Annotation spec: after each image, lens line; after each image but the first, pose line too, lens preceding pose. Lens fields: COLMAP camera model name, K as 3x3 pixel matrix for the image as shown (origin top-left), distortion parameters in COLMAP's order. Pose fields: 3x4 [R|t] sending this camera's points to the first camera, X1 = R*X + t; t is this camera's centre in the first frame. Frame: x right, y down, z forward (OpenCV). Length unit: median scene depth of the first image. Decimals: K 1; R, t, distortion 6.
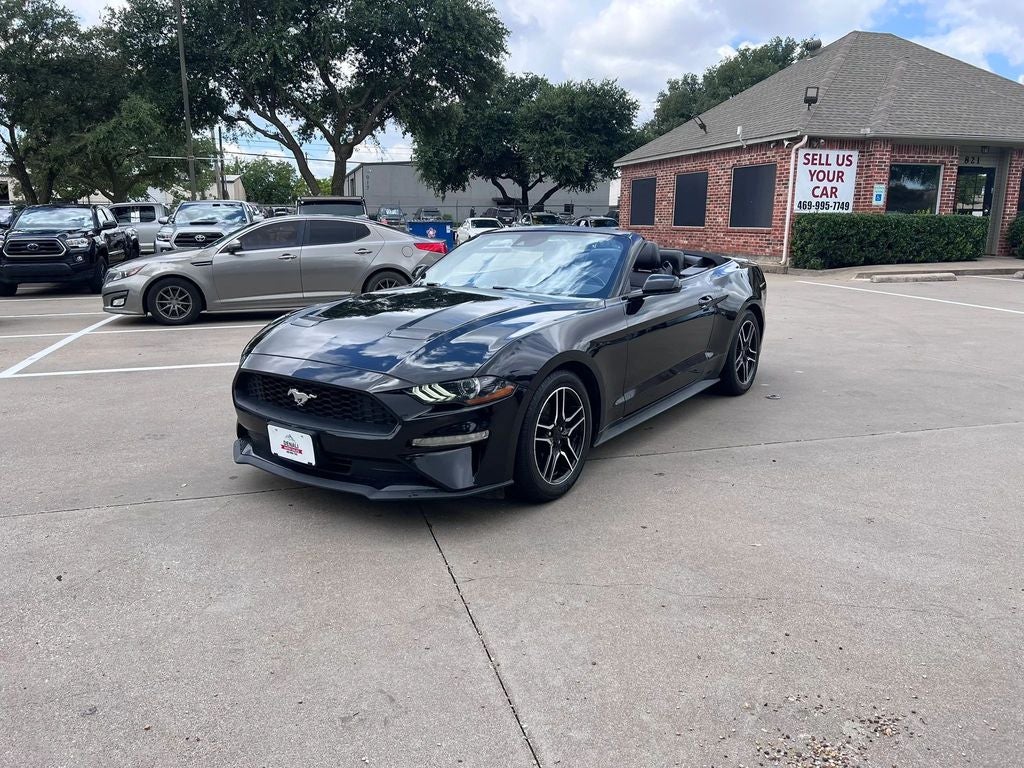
lens RADIAL K [[769.6, 0, 501.7], [0, 769.6, 387.4], [0, 0, 1]] dist [0.048873, -0.052892]
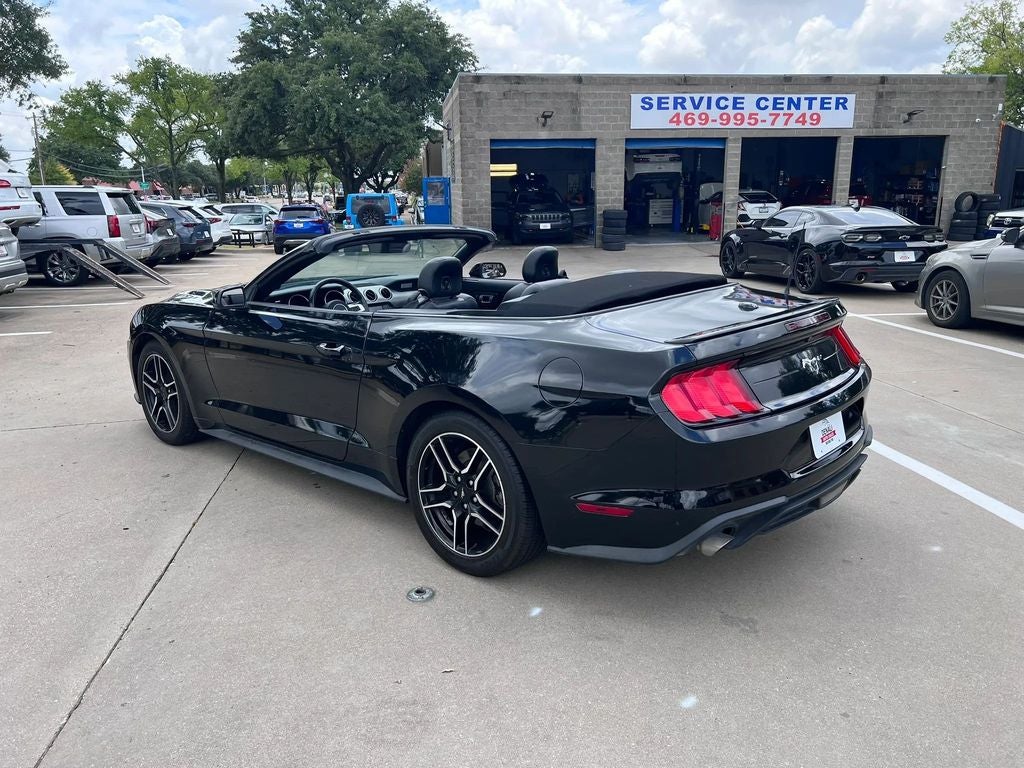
lens RADIAL K [[769.6, 0, 521.0], [0, 769.6, 390.3], [0, 0, 1]] dist [0.048873, -0.052892]
pose [[-0.118198, 0.246378, -0.961939, 0.319081], [-0.199503, 0.943085, 0.266062, -0.103000], [0.972742, 0.223358, -0.062317, 0.433517]]
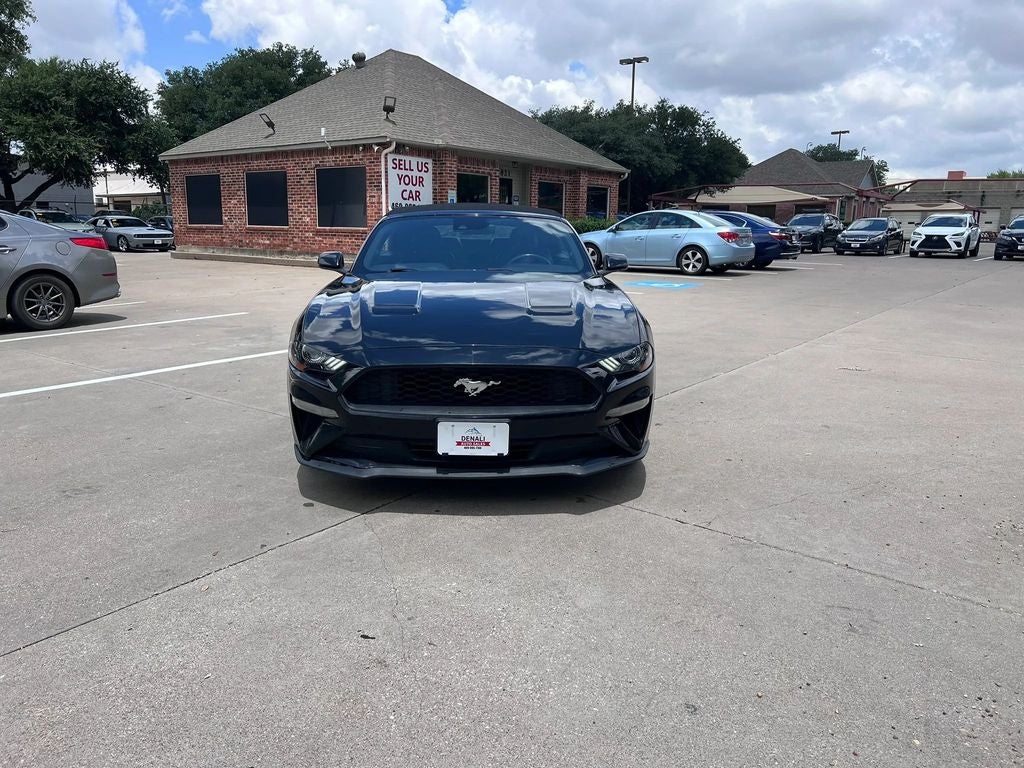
lens RADIAL K [[769.6, 0, 504.2], [0, 769.6, 397.6], [0, 0, 1]] dist [0.048873, -0.052892]
pose [[0.795299, -0.127200, 0.592722, -0.191536], [0.123273, 0.991244, 0.047320, -0.003133], [-0.593551, 0.035433, 0.804016, 0.060209]]
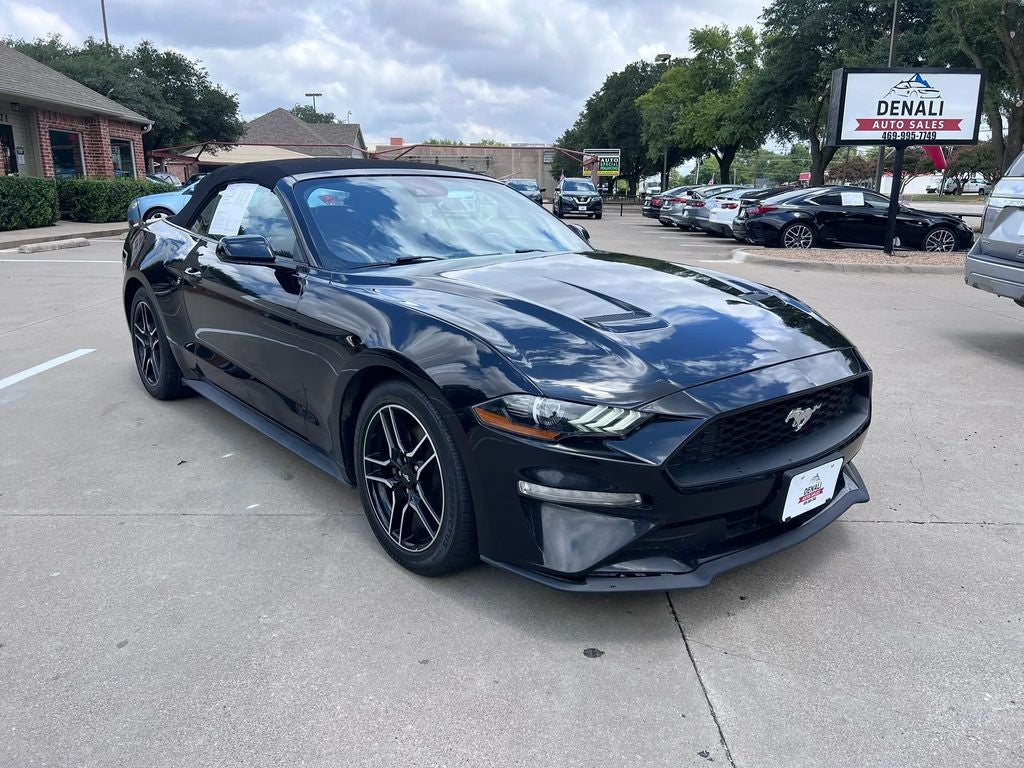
lens RADIAL K [[769.6, 0, 509.7], [0, 769.6, 390.7], [0, 0, 1]] dist [0.048873, -0.052892]
pose [[0.252822, -0.244562, 0.936093, -0.232937], [0.204087, 0.959236, 0.195488, -0.047083], [-0.945743, 0.141621, 0.292428, 0.256219]]
